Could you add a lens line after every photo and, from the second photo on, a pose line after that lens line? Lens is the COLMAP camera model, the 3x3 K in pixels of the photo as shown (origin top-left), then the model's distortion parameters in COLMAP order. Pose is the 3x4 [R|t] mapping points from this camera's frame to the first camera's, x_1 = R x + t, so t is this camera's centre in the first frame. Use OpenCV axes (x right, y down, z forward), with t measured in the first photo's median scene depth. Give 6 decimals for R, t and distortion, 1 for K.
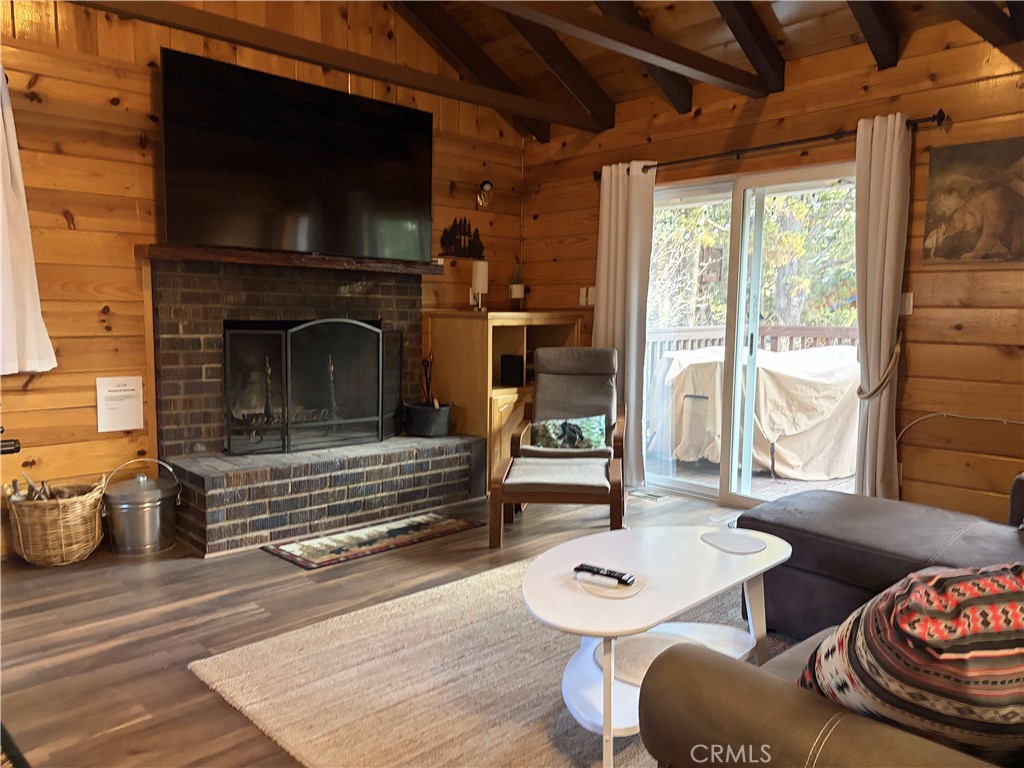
lens RADIAL K [[781.9, 0, 521.9], [0, 781.9, 382.5], [0, 0, 1]] dist [0.042209, -0.041279]
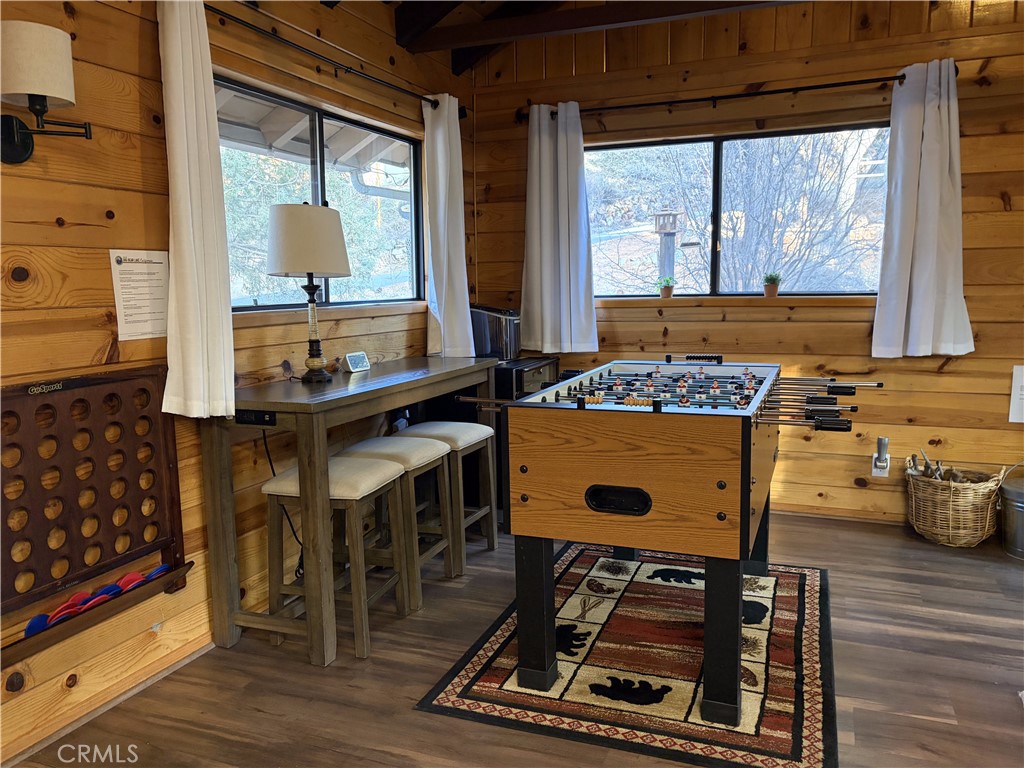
lens RADIAL K [[781.9, 0, 520.6], [0, 781.9, 384.1], [0, 0, 1]] dist [0.042209, -0.041279]
pose [[0.412167, 0.103060, -0.905261, 0.084058], [-0.075332, 0.994035, 0.078868, -0.014103], [0.907989, 0.035688, 0.417472, 0.060743]]
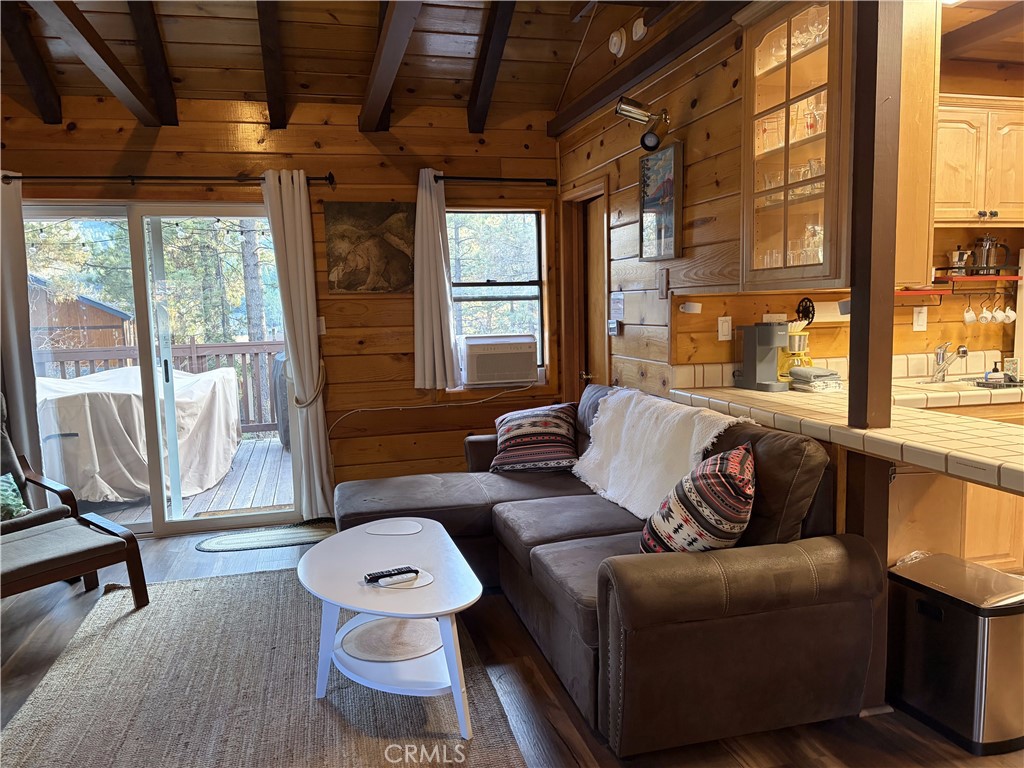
lens RADIAL K [[781.9, 0, 522.8], [0, 781.9, 388.5], [0, 0, 1]] dist [0.042209, -0.041279]
pose [[0.474552, -0.113878, 0.872830, -0.447218], [0.118225, 0.990857, 0.064999, -0.046164], [-0.872252, 0.072345, 0.483677, 0.142037]]
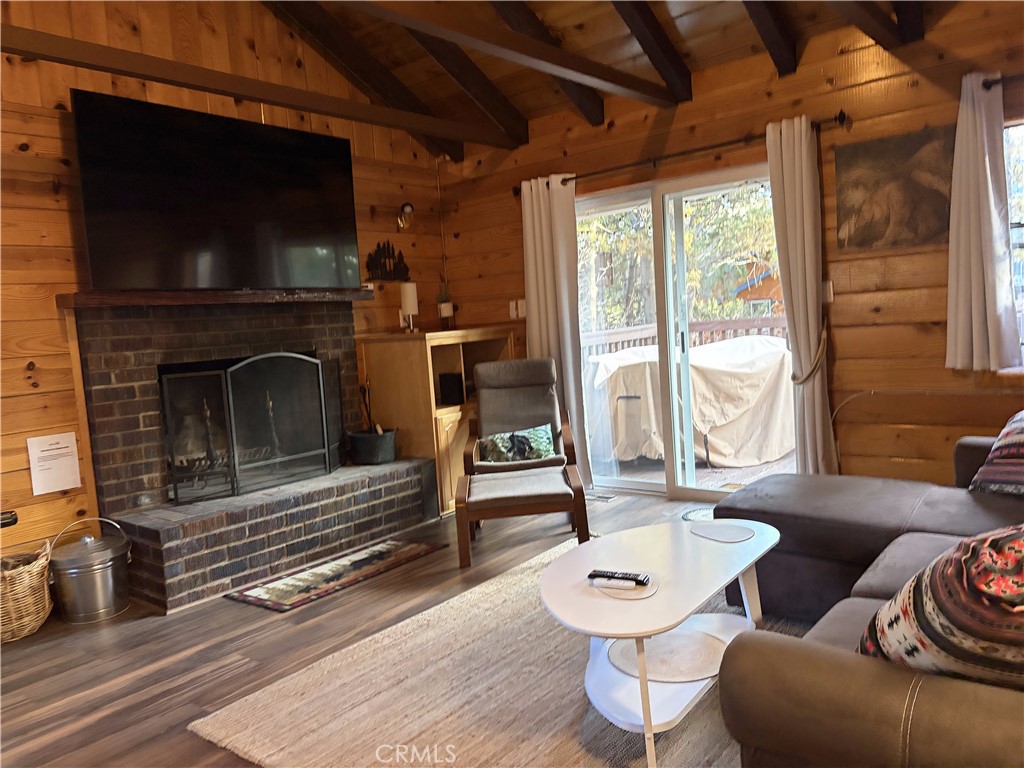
lens RADIAL K [[781.9, 0, 510.8], [0, 781.9, 381.1], [0, 0, 1]] dist [0.042209, -0.041279]
pose [[0.988578, -0.093178, 0.118451, -0.074827], [0.095385, 0.995354, -0.013089, -0.006734], [-0.116682, 0.024238, 0.992874, -0.006428]]
